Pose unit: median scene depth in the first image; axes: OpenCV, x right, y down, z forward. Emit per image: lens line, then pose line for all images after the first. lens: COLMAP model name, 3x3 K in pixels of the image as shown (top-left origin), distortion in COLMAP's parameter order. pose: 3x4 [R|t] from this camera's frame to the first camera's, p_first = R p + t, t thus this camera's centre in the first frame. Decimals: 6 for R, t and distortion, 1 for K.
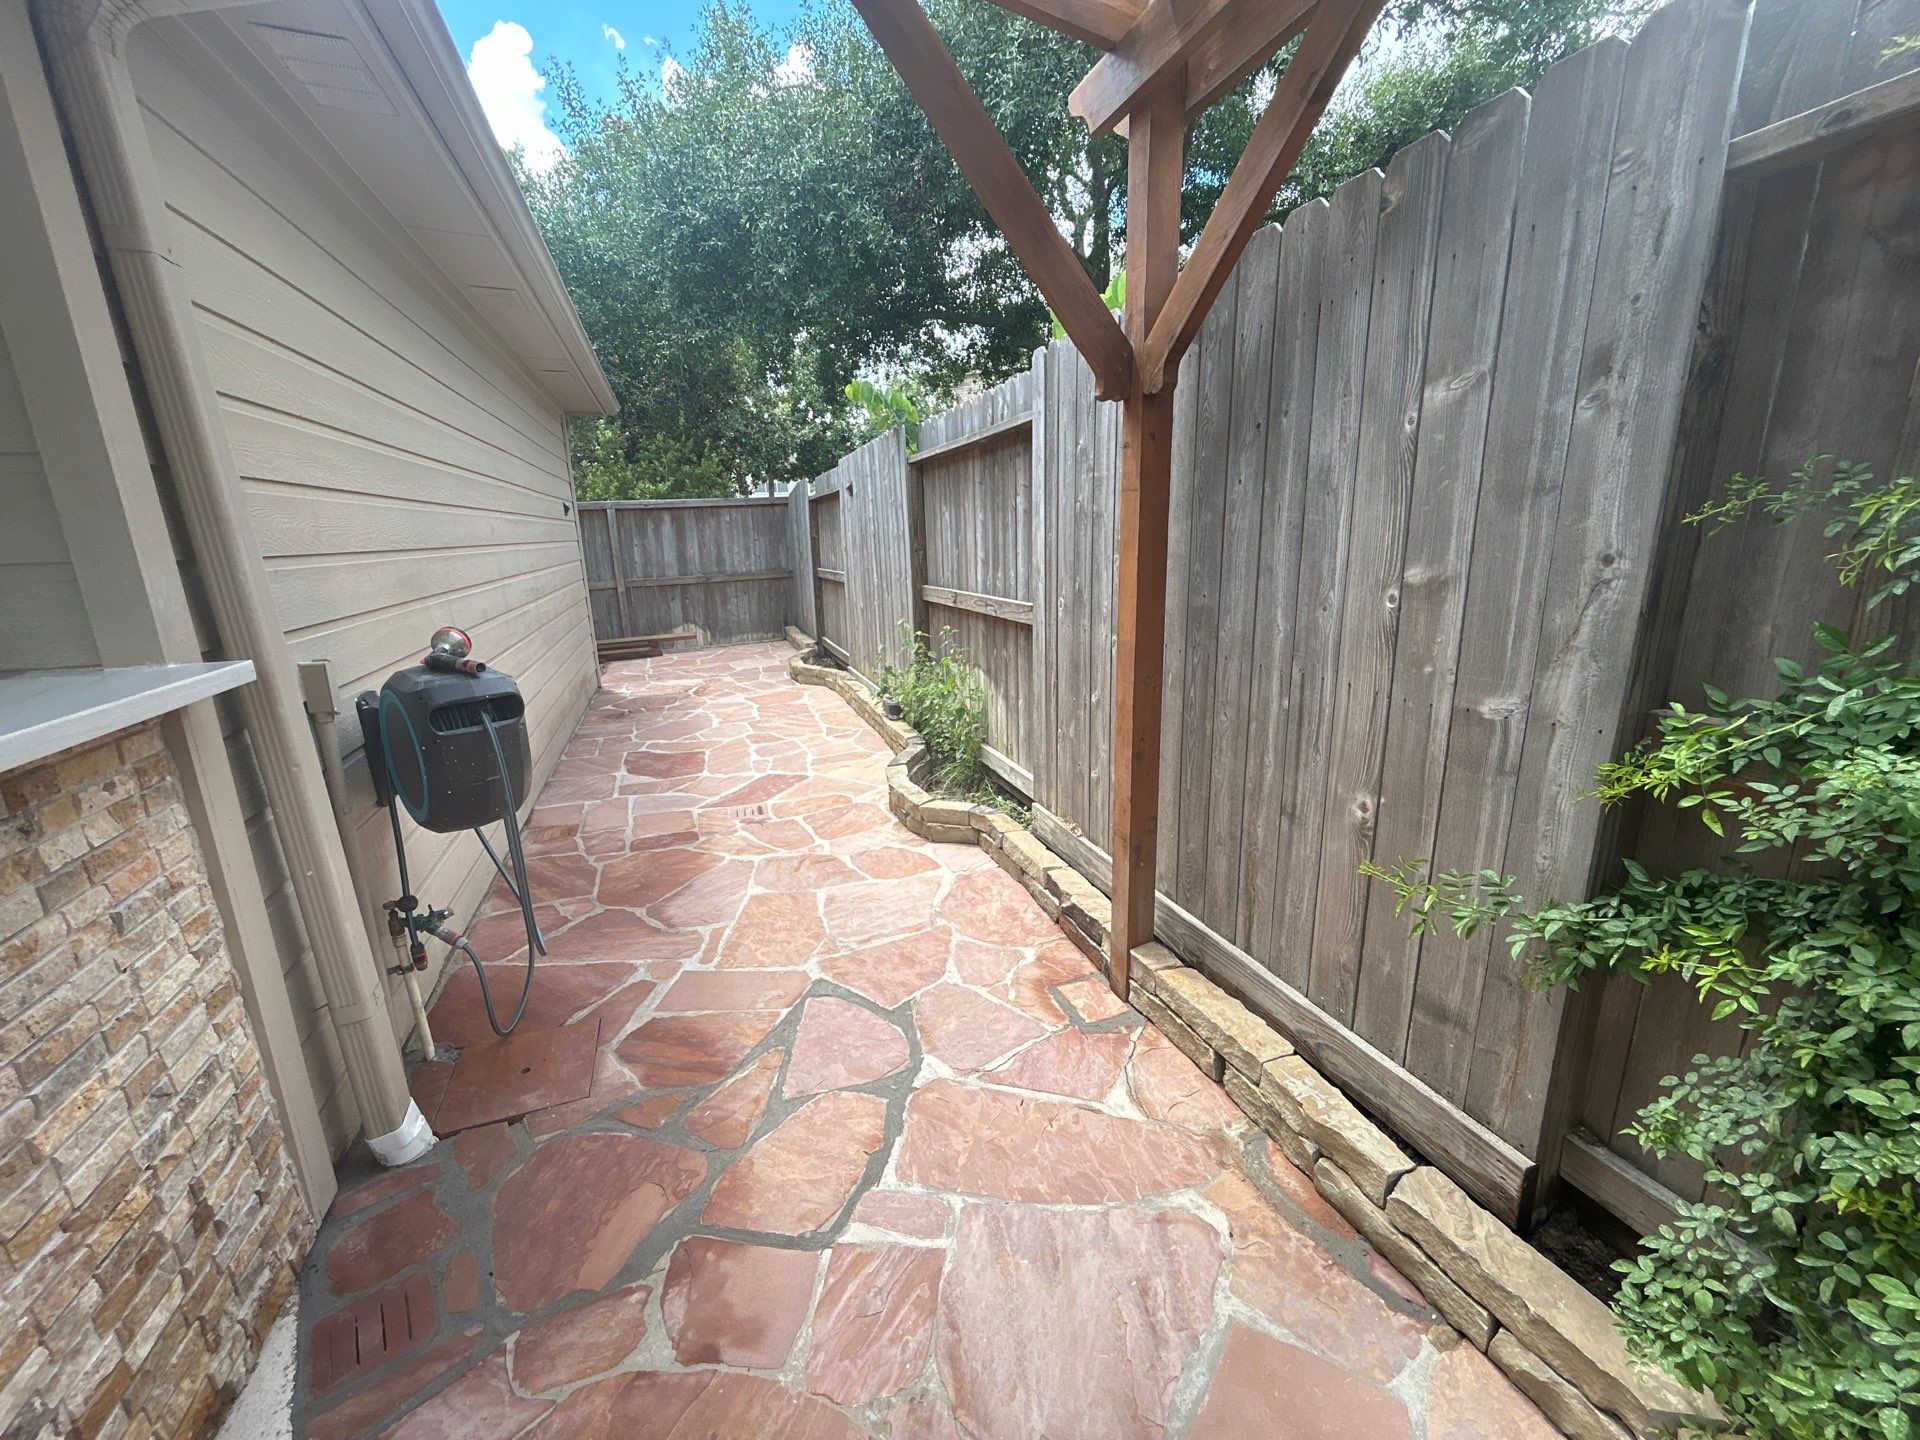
lens RADIAL K [[779.9, 0, 962.9], [0, 779.9, 722.3], [0, 0, 1]] dist [-0.000601, 0.000751]
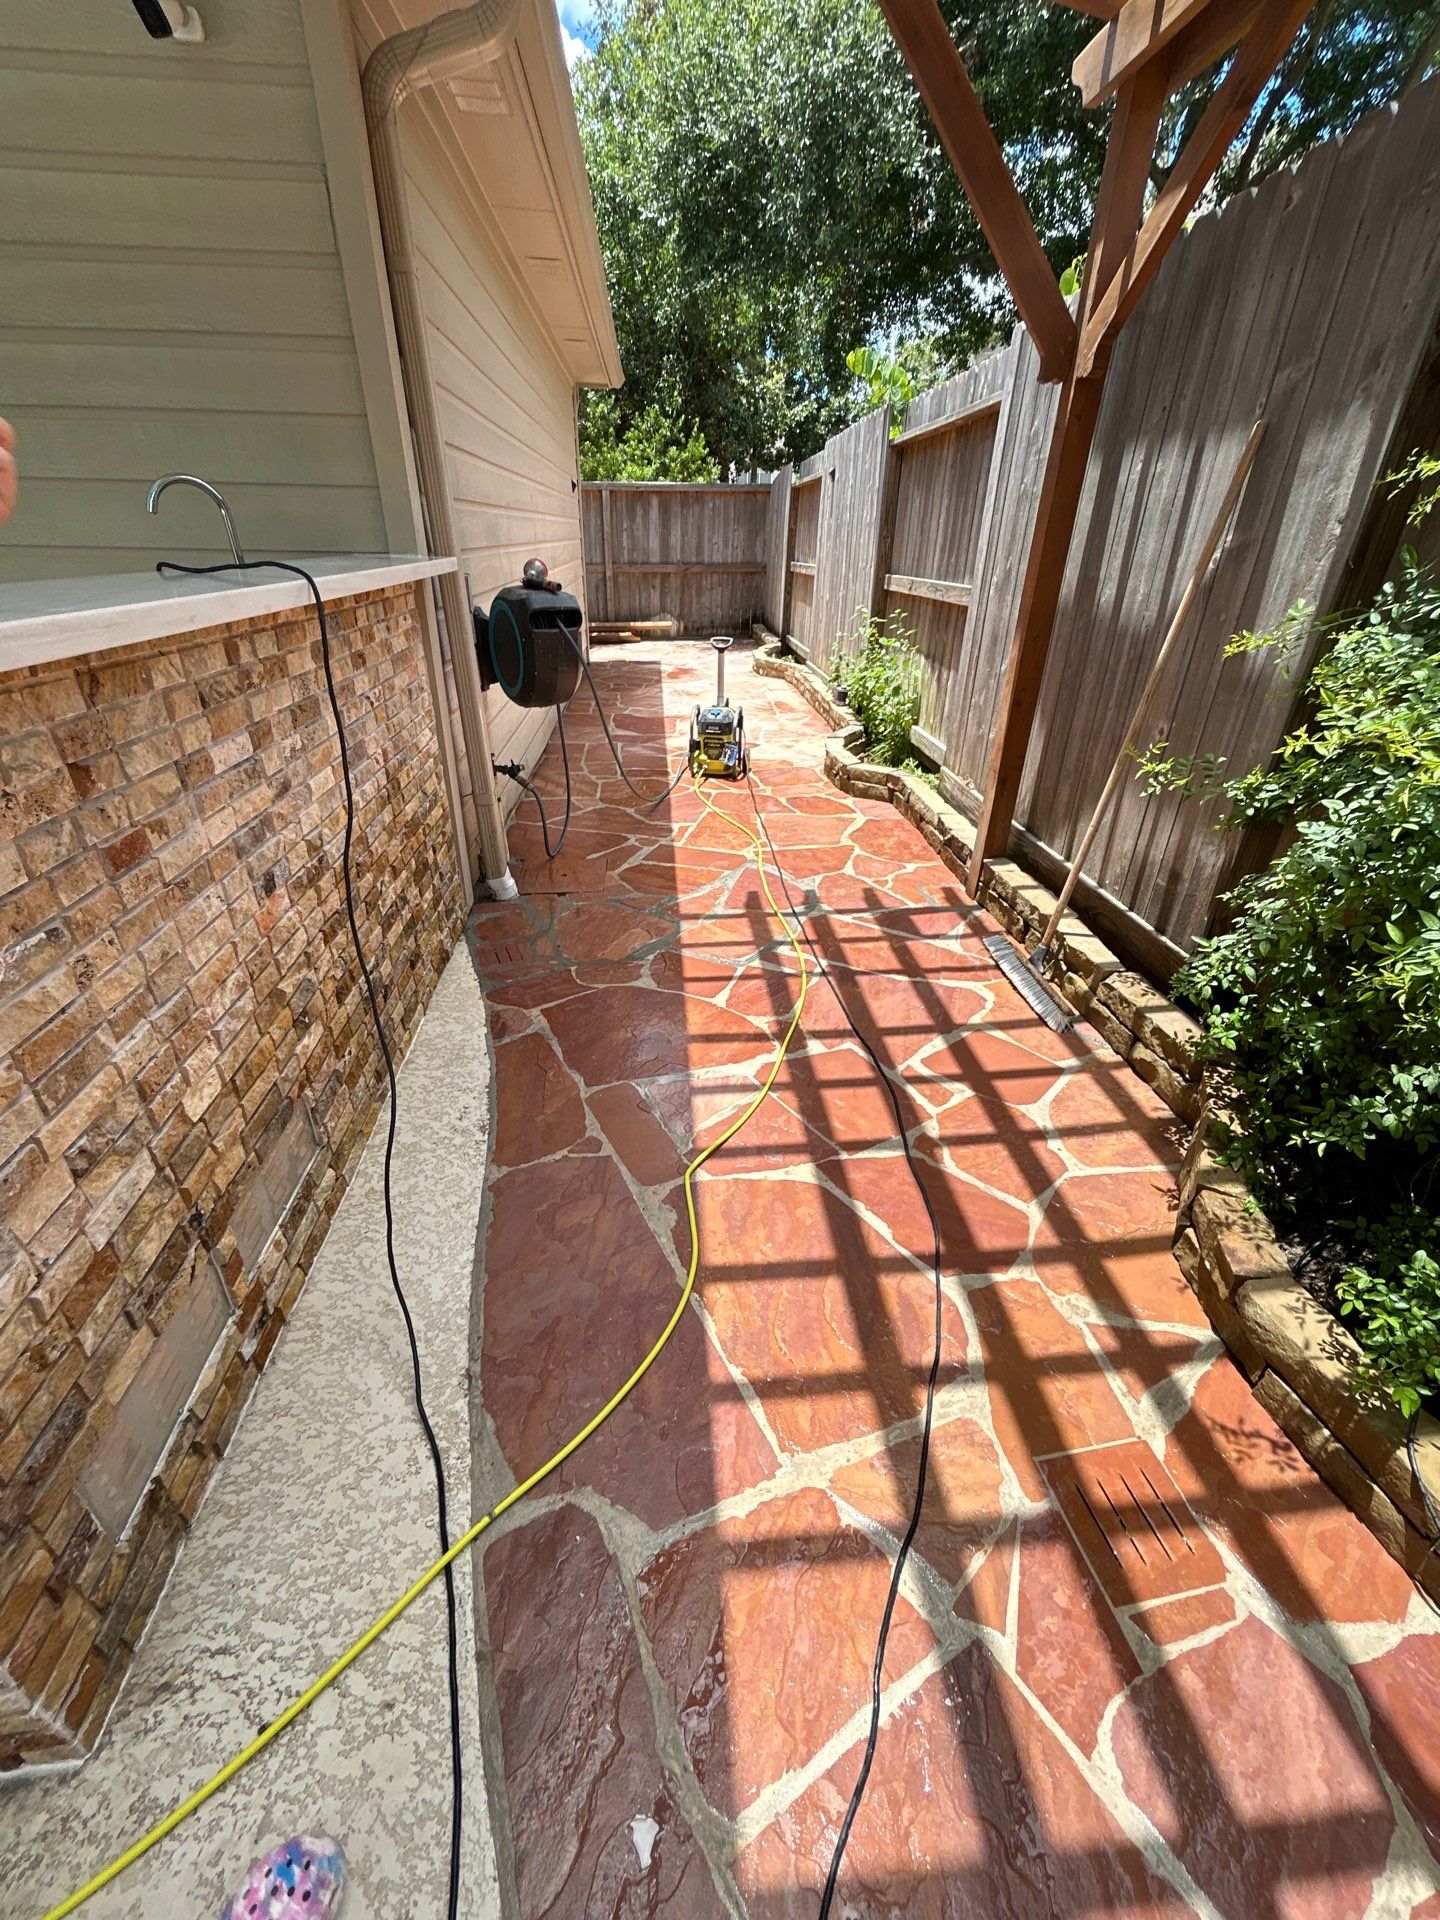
lens RADIAL K [[779.9, 0, 715.3], [0, 779.9, 963.9], [0, 0, 1]] dist [-0.000601, 0.000751]
pose [[0.962765, 0.167667, -0.212063, 0.080011], [-0.107413, 0.957109, 0.269080, 0.143053], [0.248083, -0.236283, 0.939481, -0.379553]]
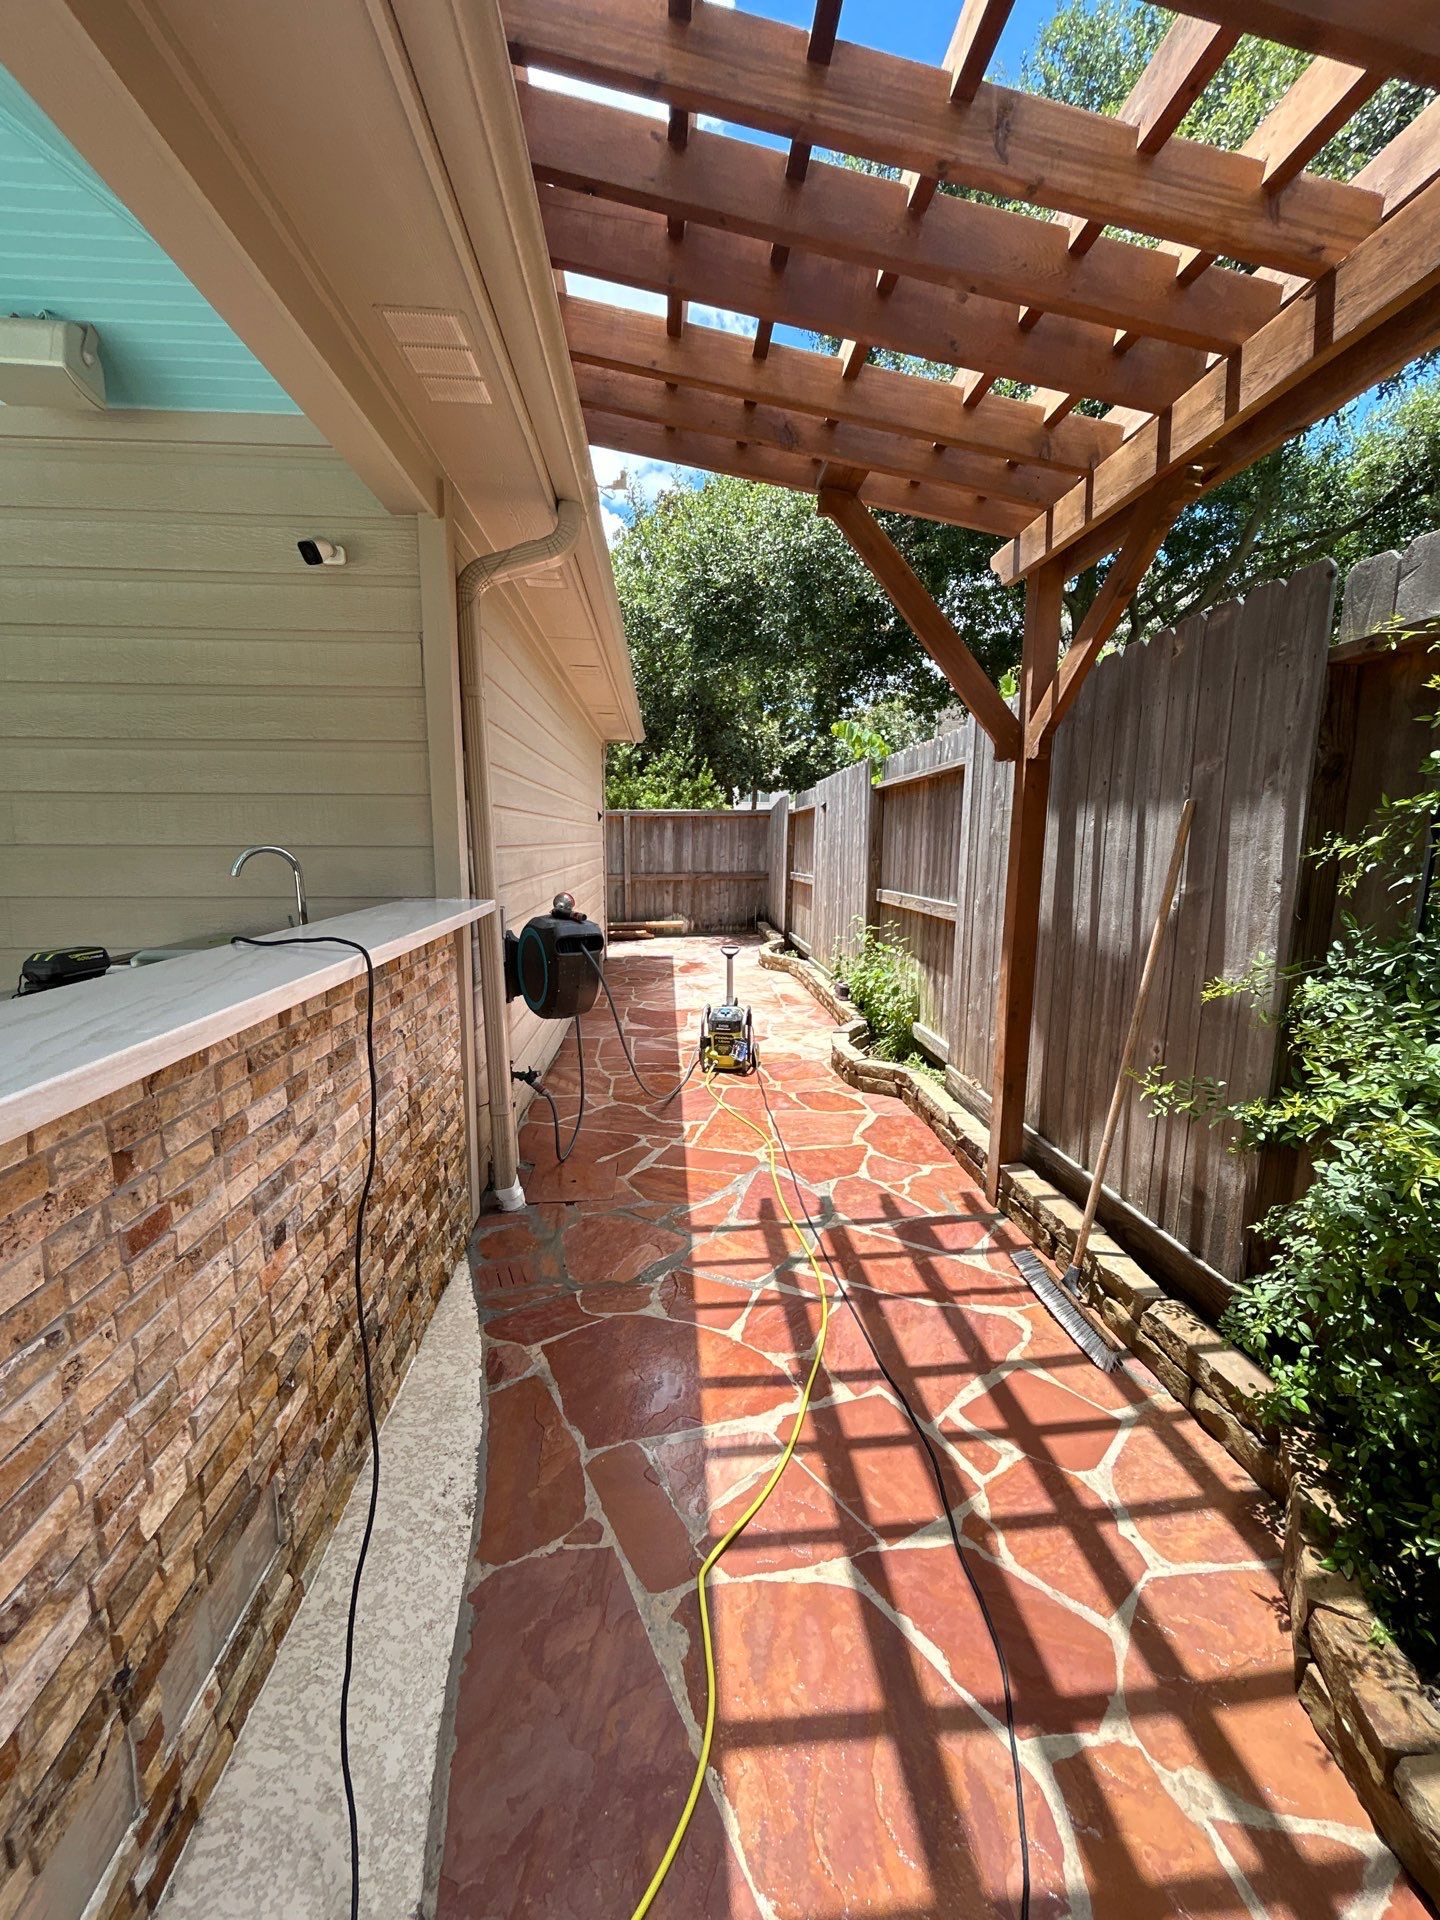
lens RADIAL K [[779.9, 0, 715.3], [0, 779.9, 963.9], [0, 0, 1]] dist [-0.000601, 0.000751]
pose [[0.961048, 0.077618, -0.265257, 0.071139], [-0.099245, 0.992660, -0.069108, 0.087923], [0.257947, 0.092741, 0.961698, -0.388696]]
